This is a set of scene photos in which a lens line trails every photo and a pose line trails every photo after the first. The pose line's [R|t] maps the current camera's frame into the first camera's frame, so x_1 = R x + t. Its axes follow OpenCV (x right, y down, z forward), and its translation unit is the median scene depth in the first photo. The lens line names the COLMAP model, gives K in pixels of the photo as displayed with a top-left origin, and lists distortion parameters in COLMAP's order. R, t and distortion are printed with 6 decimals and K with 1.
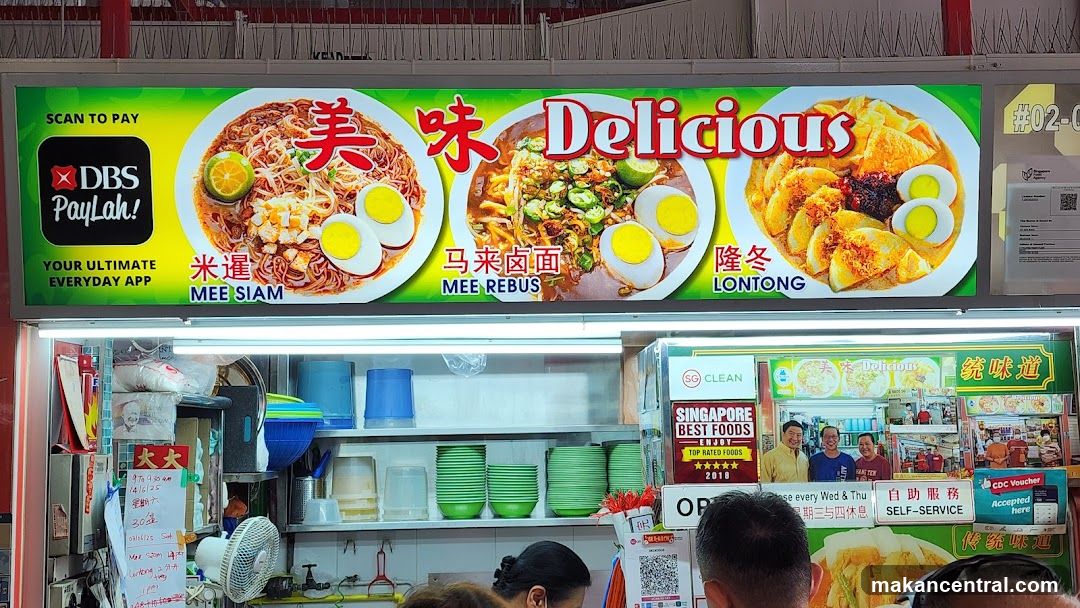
lens RADIAL K [[1359.6, 0, 532.8], [0, 1359.6, 291.9], [0, 0, 1]] dist [0.190008, -0.489410]
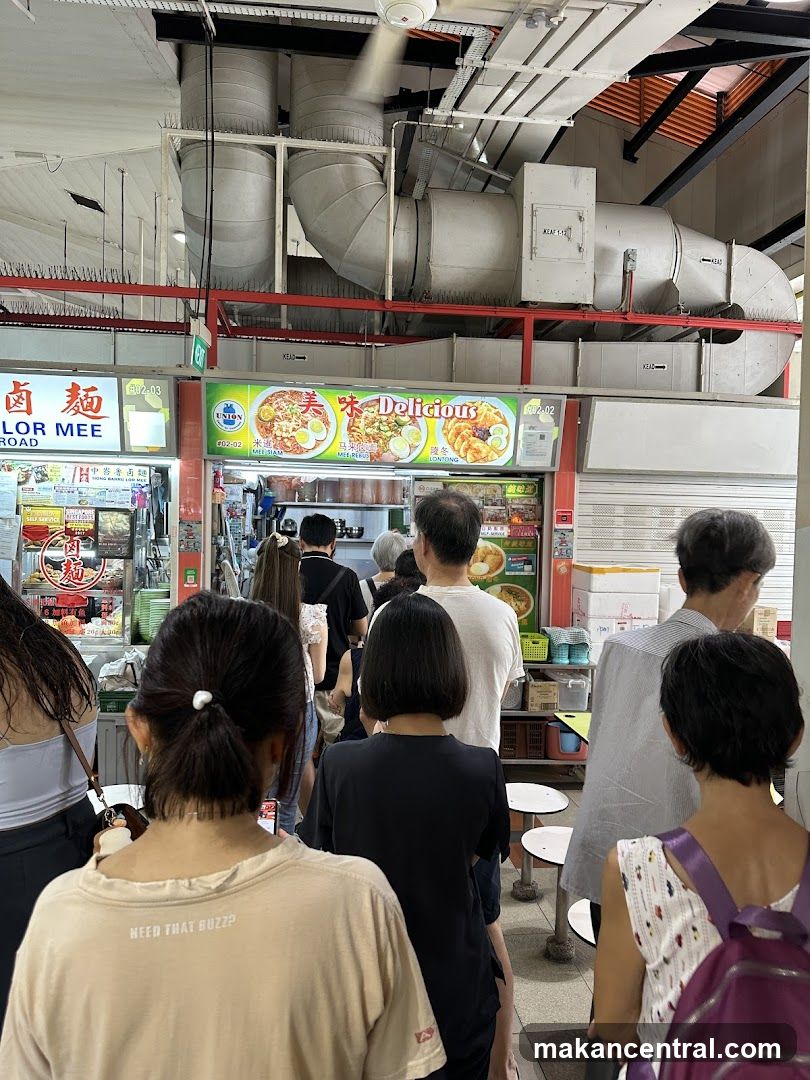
lens RADIAL K [[779.0, 0, 411.5], [0, 779.0, 541.8], [0, 0, 1]] dist [0.090966, -0.138196]
pose [[0.994208, 0.041432, 0.099170, -0.079088], [-0.055806, 0.987580, 0.146870, -0.077621], [-0.091854, -0.151554, 0.984172, -0.779478]]
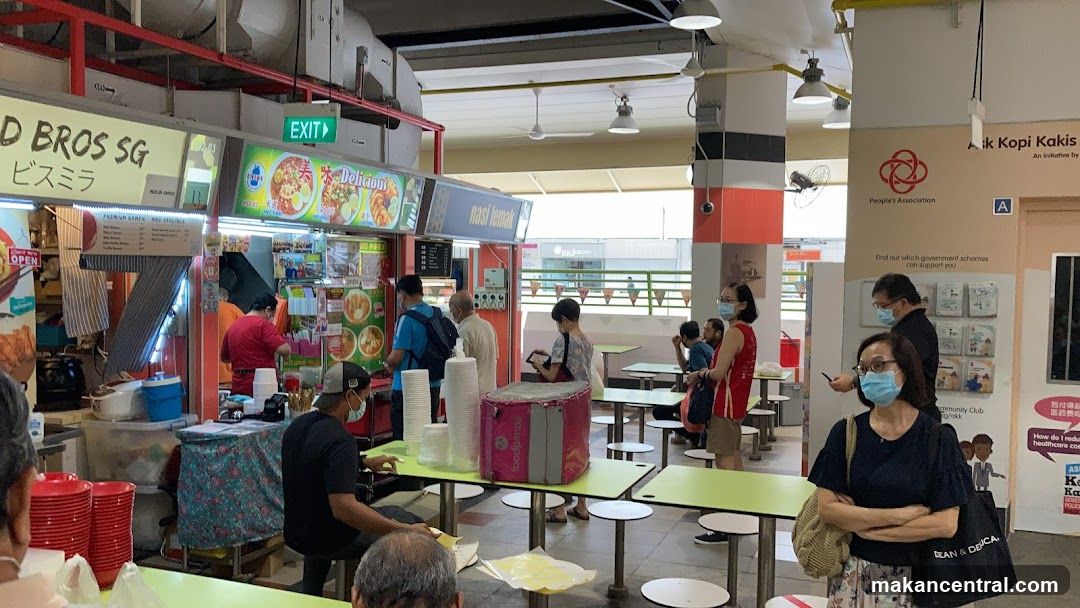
lens RADIAL K [[941.1, 0, 541.8], [0, 941.1, 323.8], [0, 0, 1]] dist [0.015189, 0.010400]
pose [[0.400025, -0.024504, 0.916177, -2.004310], [-0.130678, 0.987904, 0.083479, -0.010702], [-0.907140, -0.153118, 0.391984, -0.479838]]
